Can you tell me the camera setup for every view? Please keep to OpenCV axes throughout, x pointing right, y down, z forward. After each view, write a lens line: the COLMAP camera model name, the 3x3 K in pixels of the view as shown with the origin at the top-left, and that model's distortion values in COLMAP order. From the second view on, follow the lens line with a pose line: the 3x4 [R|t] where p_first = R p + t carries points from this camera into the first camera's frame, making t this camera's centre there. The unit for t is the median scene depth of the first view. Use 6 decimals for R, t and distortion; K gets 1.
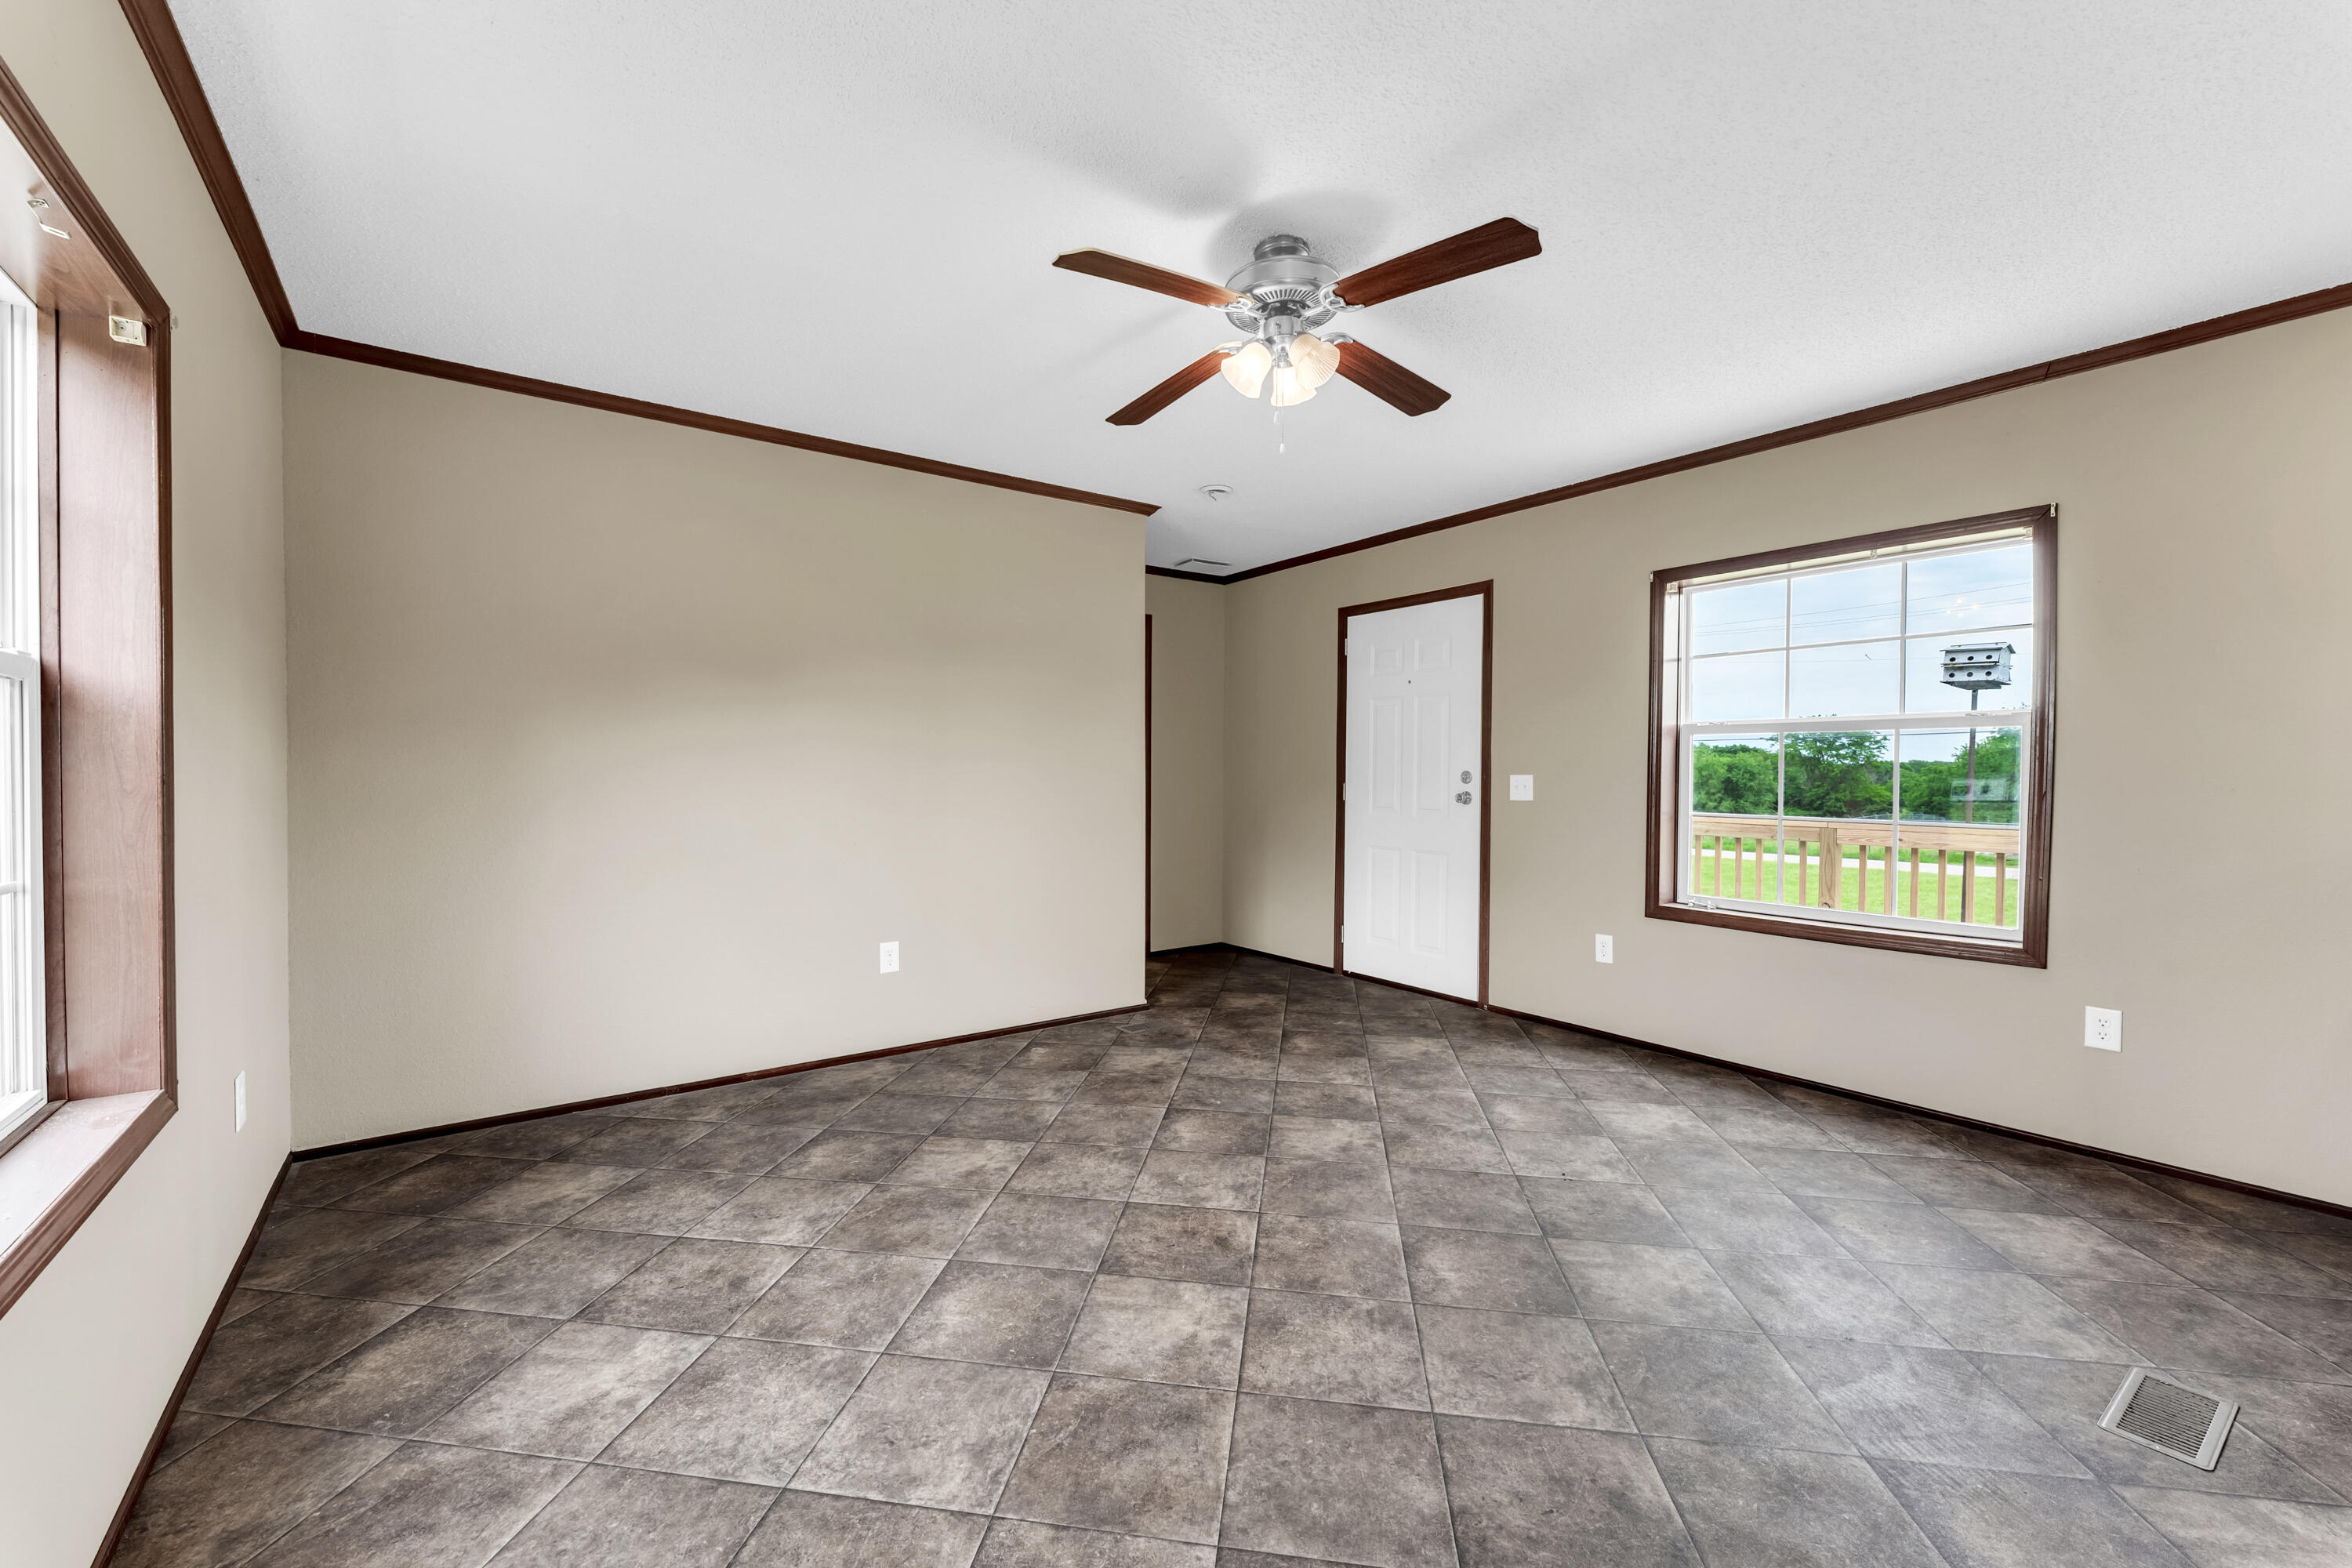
lens RADIAL K [[950.5, 0, 1187.6], [0, 950.5, 779.7], [0, 0, 1]] dist [-0.000396, 0.001318]
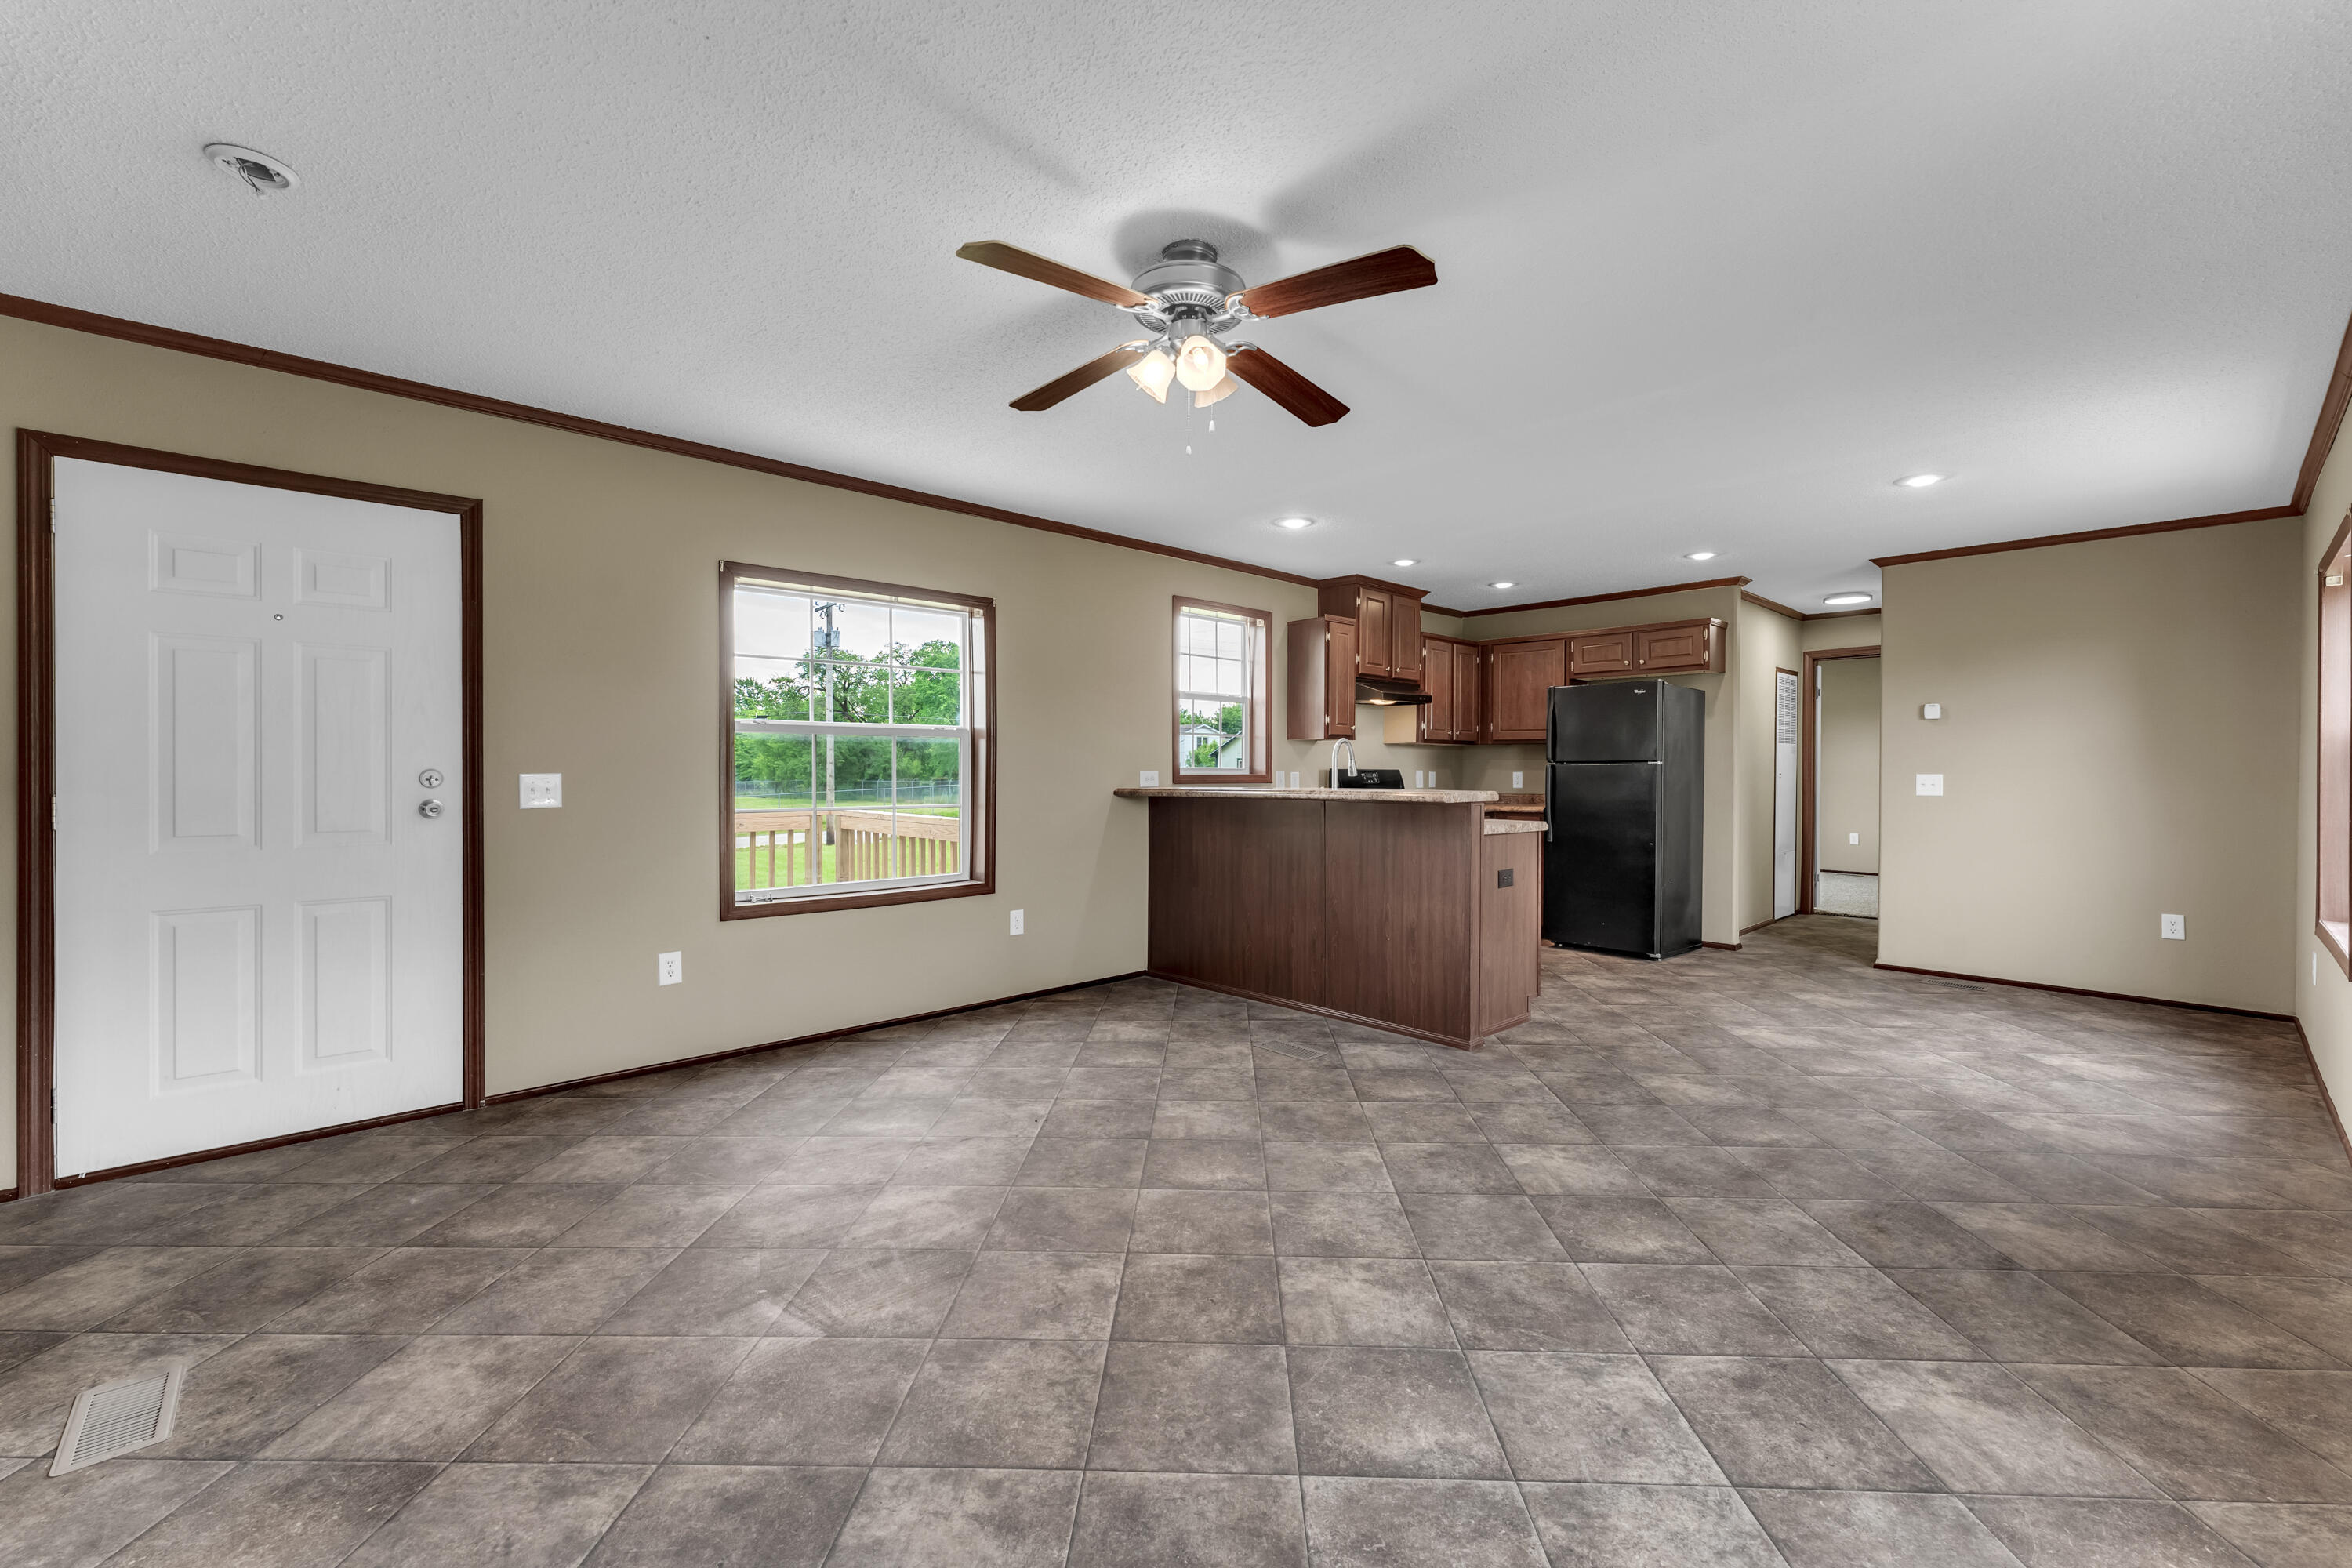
lens RADIAL K [[950.5, 0, 1178.3], [0, 950.5, 785.0], [0, 0, 1]] dist [-0.000396, 0.001318]
pose [[-0.111304, -0.022920, 0.993522, -0.936218], [0.007864, 0.999682, 0.023943, -0.022060], [-0.993755, 0.010478, -0.111088, 1.175279]]
